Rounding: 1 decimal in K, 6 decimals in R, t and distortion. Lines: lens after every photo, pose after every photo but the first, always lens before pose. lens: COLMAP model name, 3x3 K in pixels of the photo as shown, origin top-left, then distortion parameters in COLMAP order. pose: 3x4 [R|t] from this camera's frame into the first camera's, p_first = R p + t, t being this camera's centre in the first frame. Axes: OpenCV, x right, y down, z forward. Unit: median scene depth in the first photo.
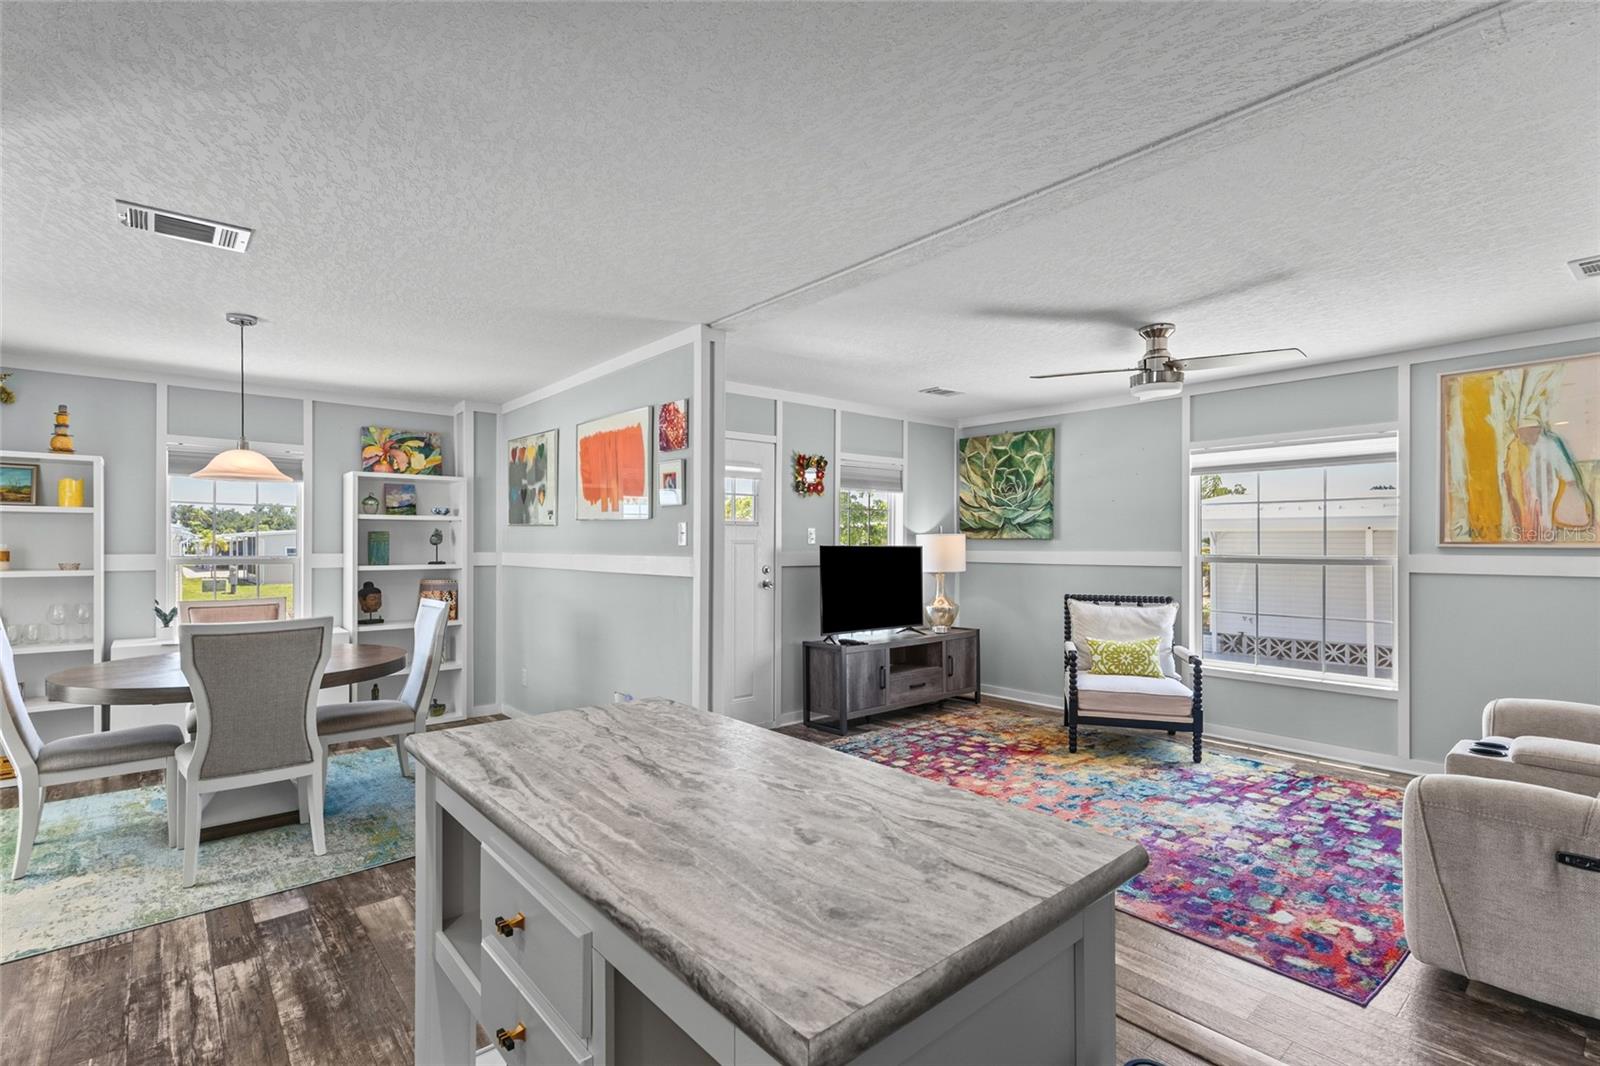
lens RADIAL K [[742.6, 0, 807.6], [0, 742.6, 537.7], [0, 0, 1]] dist [0.003346, 0.002061]
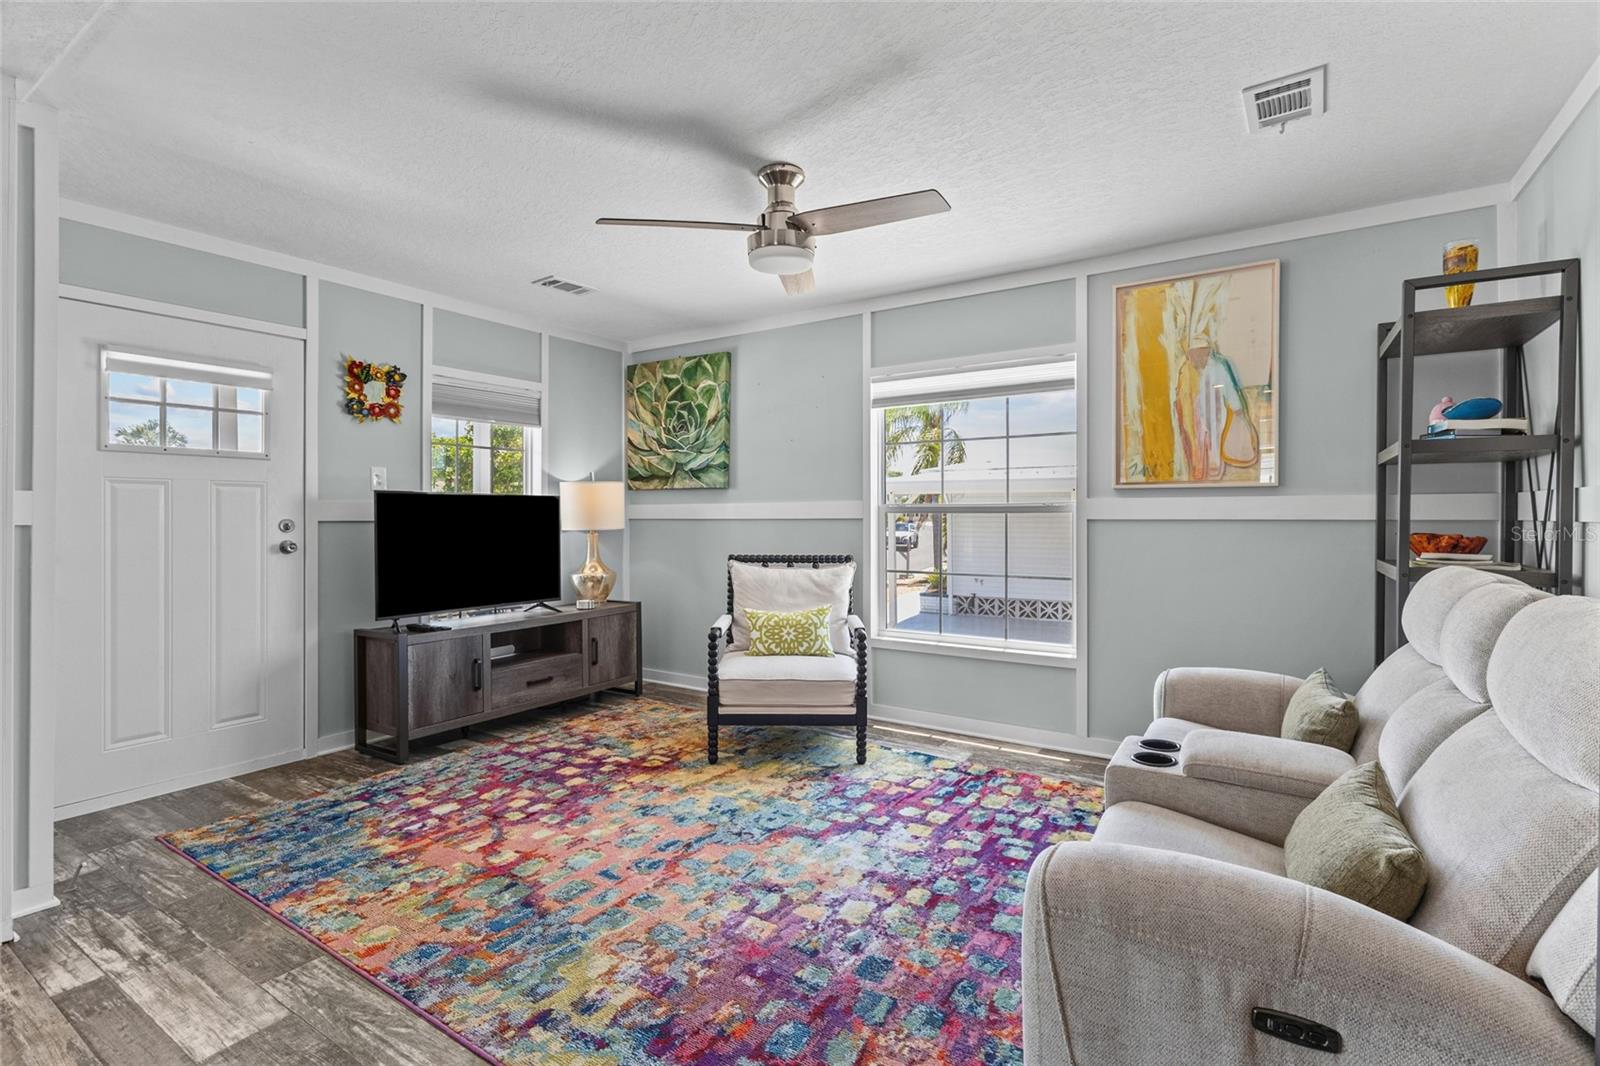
lens RADIAL K [[742.6, 0, 815.1], [0, 742.6, 506.8], [0, 0, 1]] dist [0.003346, 0.002061]
pose [[0.956556, 0.001324, 0.291547, 0.237966], [-0.000196, 0.999992, -0.003899, 0.032753], [-0.291550, 0.003673, 0.956549, 0.251324]]
